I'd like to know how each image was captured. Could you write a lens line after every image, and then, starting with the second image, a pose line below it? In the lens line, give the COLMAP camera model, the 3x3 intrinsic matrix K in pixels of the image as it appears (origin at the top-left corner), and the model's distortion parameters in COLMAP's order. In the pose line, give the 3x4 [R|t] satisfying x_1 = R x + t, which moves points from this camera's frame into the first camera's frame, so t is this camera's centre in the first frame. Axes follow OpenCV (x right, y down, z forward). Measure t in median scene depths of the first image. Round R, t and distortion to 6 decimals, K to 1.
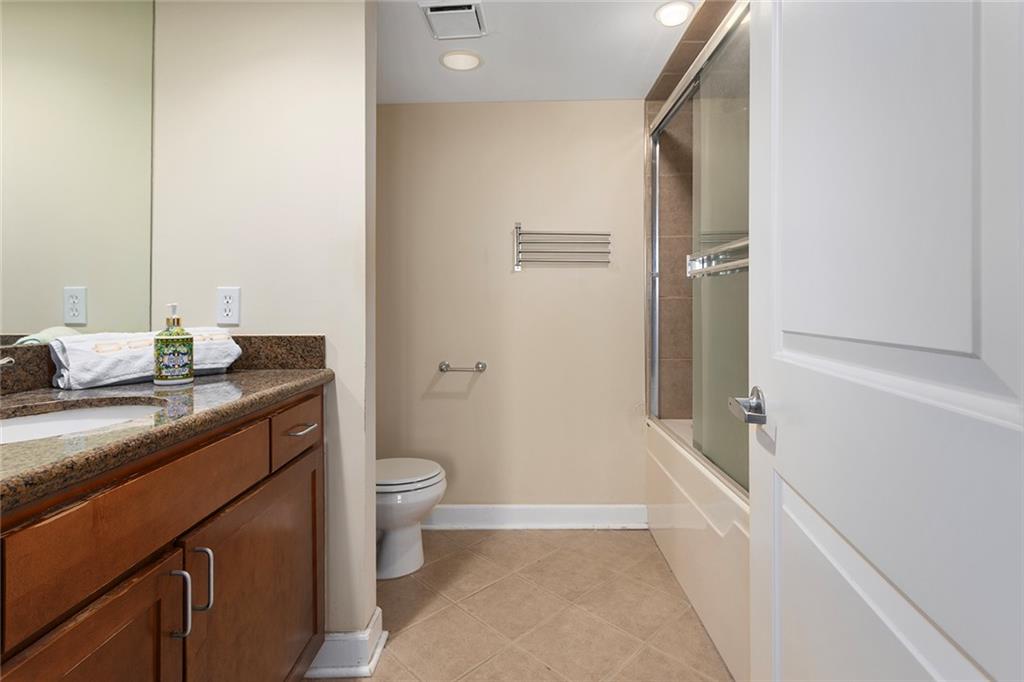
lens RADIAL K [[509.2, 0, 520.2], [0, 509.2, 311.4], [0, 0, 1]] dist [-0.000042, 0.000275]
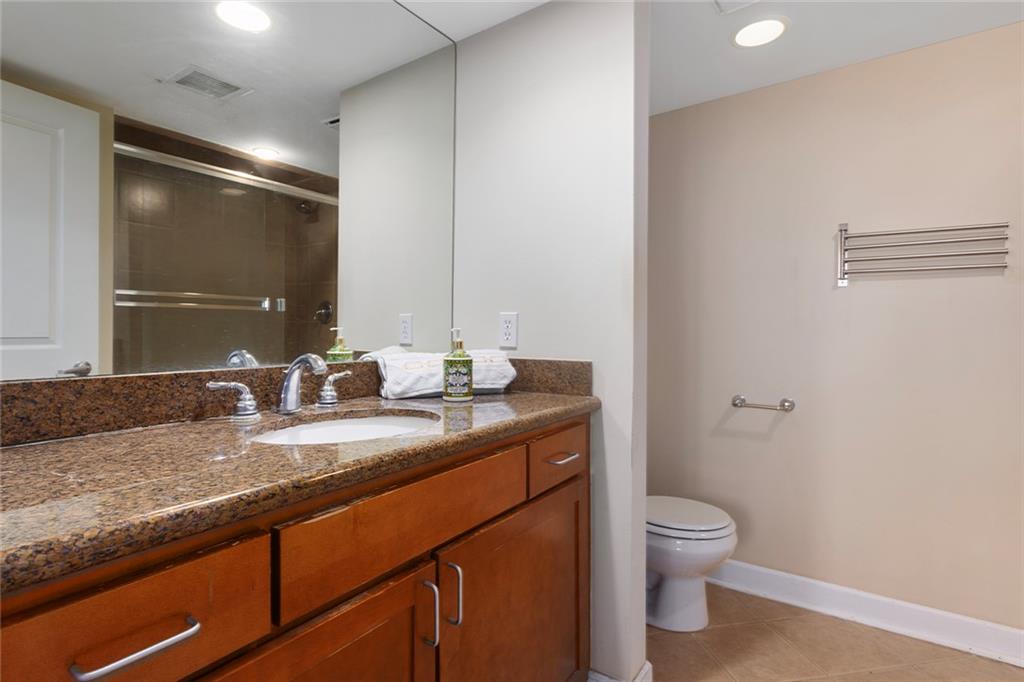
lens RADIAL K [[501.8, 0, 511.3], [0, 501.8, 333.2], [0, 0, 1]] dist [-0.000358, 0.000359]
pose [[0.819434, 0.009442, -0.573096, 0.040166], [-0.010115, 0.999947, 0.002011, -0.007876], [0.573085, 0.004149, 0.819486, 0.166882]]
